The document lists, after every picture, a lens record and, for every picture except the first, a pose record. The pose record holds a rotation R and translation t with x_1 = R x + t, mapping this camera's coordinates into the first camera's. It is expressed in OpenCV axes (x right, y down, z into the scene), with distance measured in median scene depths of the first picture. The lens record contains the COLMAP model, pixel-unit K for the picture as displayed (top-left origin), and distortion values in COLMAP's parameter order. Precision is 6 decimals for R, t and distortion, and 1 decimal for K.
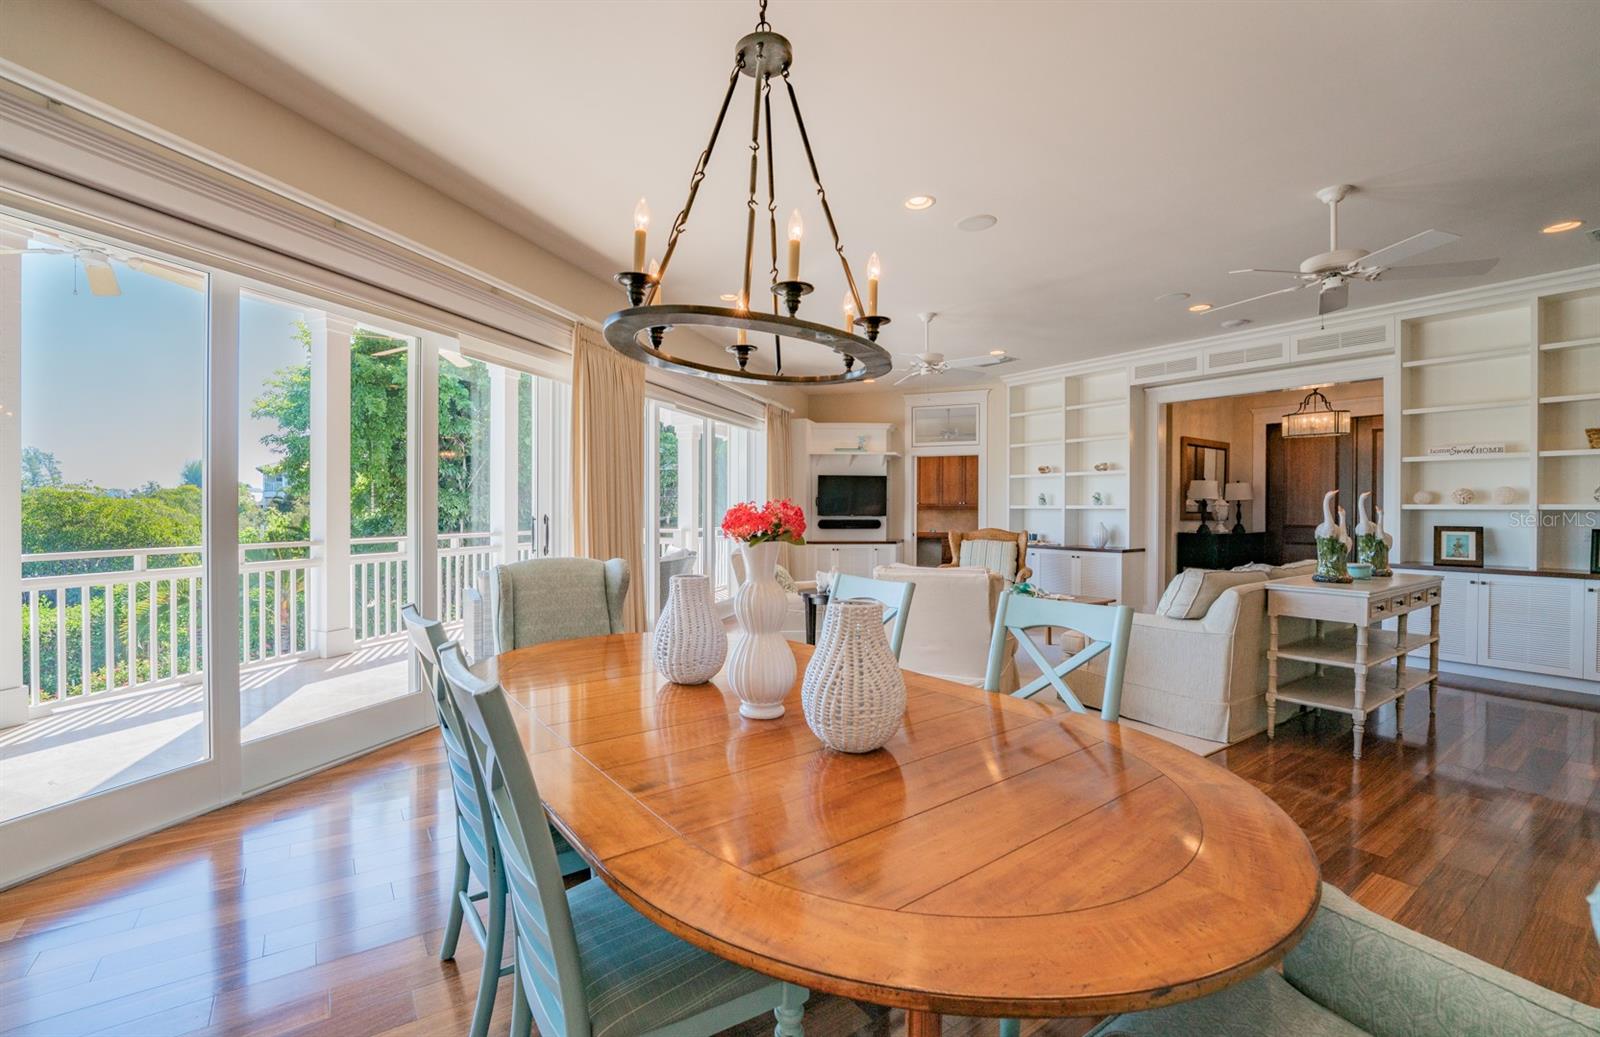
lens RADIAL K [[655.3, 0, 749.4], [0, 655.3, 513.1], [0, 0, 1]] dist [-0.027865, -0.000816]
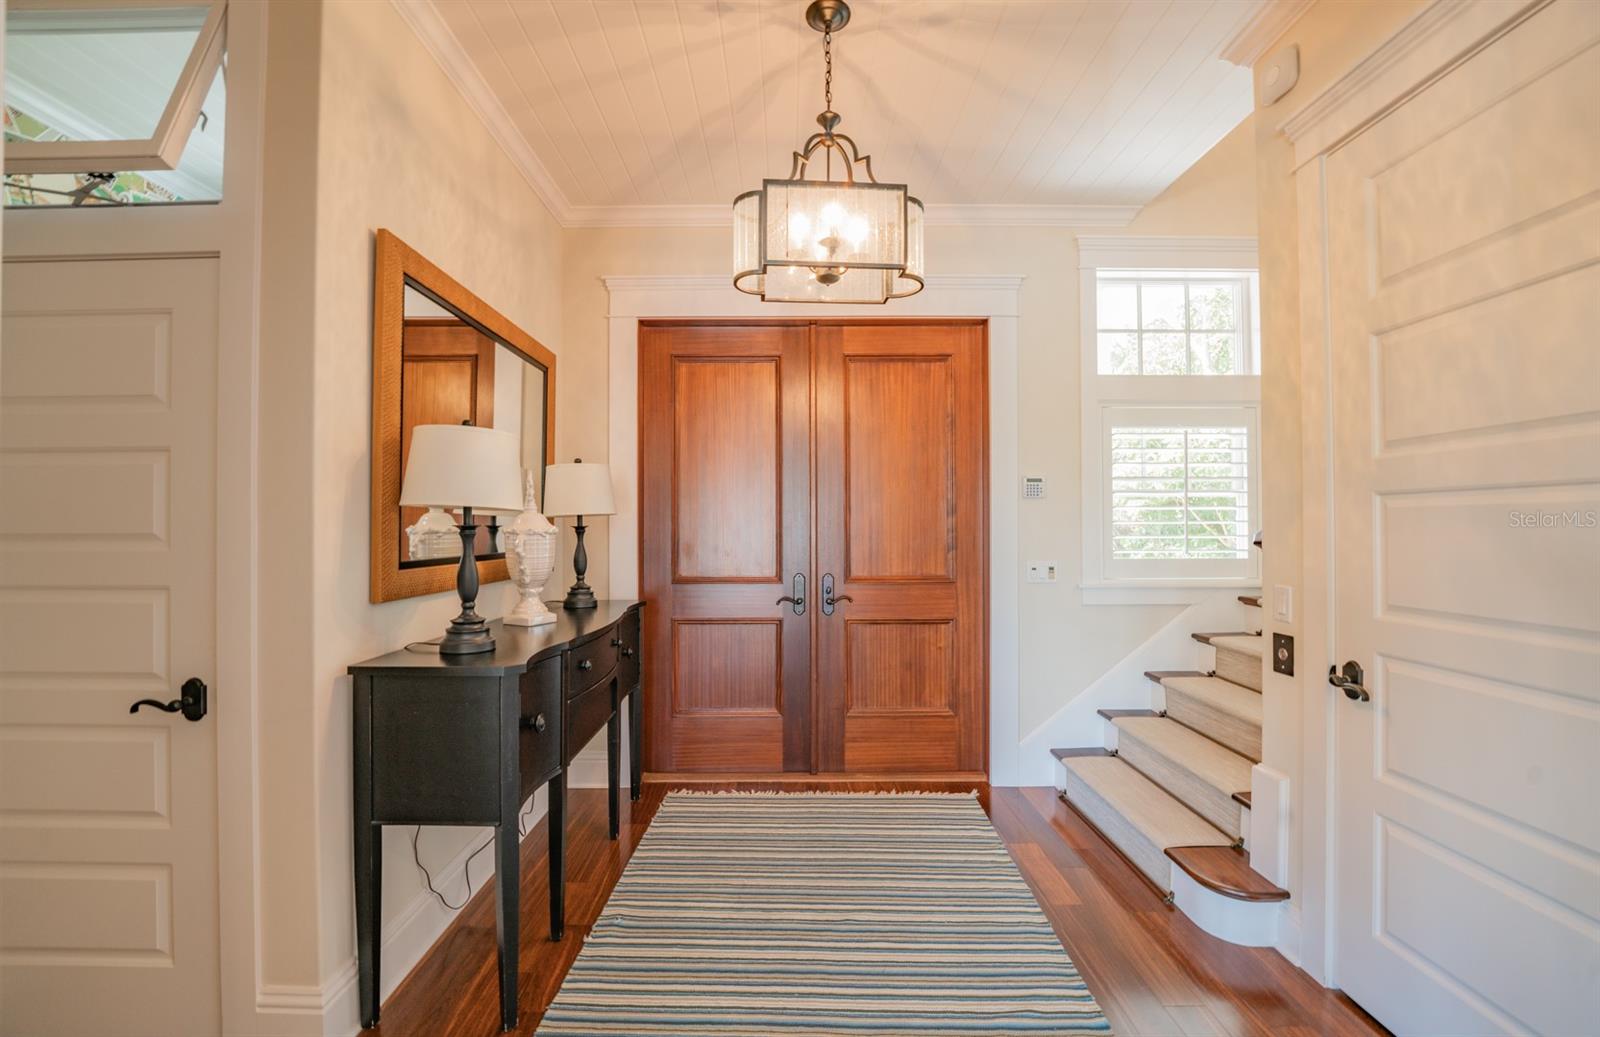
lens RADIAL K [[648.7, 0, 796.9], [0, 648.7, 521.9], [0, 0, 1]] dist [-0.019766, 0.000729]
pose [[0.536483, -0.001806, 0.843909, 0.553273], [0.009330, 0.999949, -0.003791, -0.014044], [-0.843859, 0.009907, 0.536473, 0.748676]]
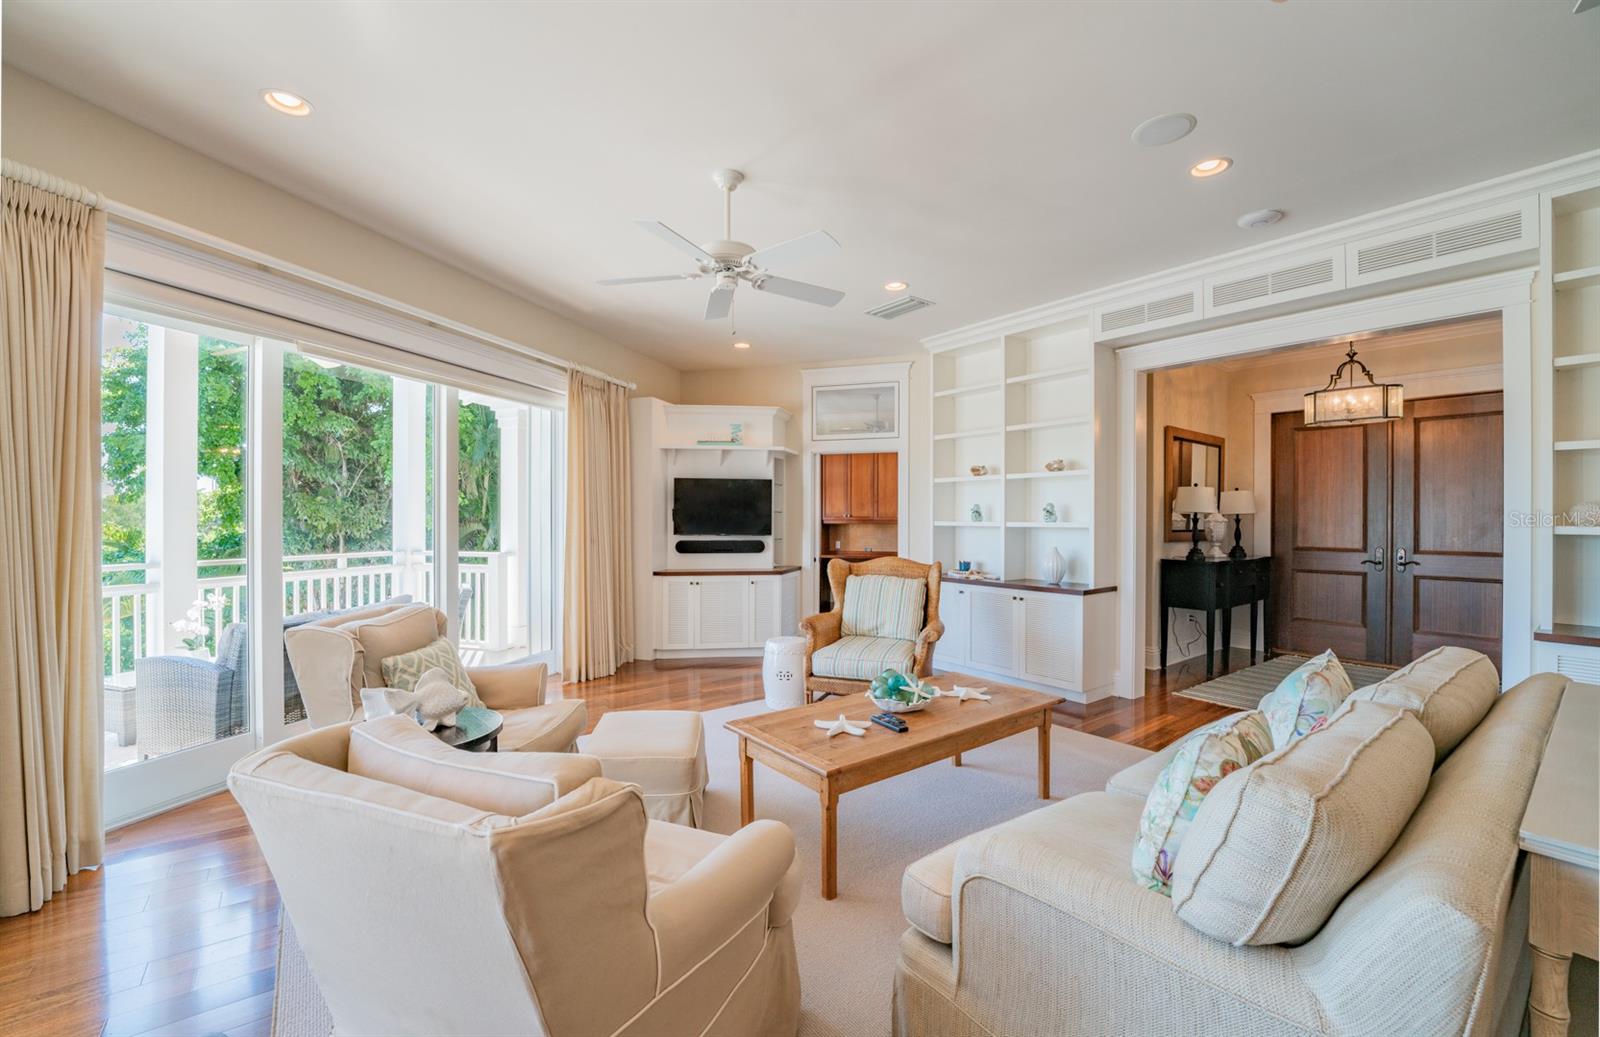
lens RADIAL K [[648.7, 0, 802.3], [0, 648.7, 520.7], [0, 0, 1]] dist [-0.019766, 0.000729]
pose [[0.995741, -0.000980, 0.092186, 0.195199], [0.001322, 0.999992, -0.003647, -0.010163], [-0.092181, 0.003753, 0.995735, 0.316670]]
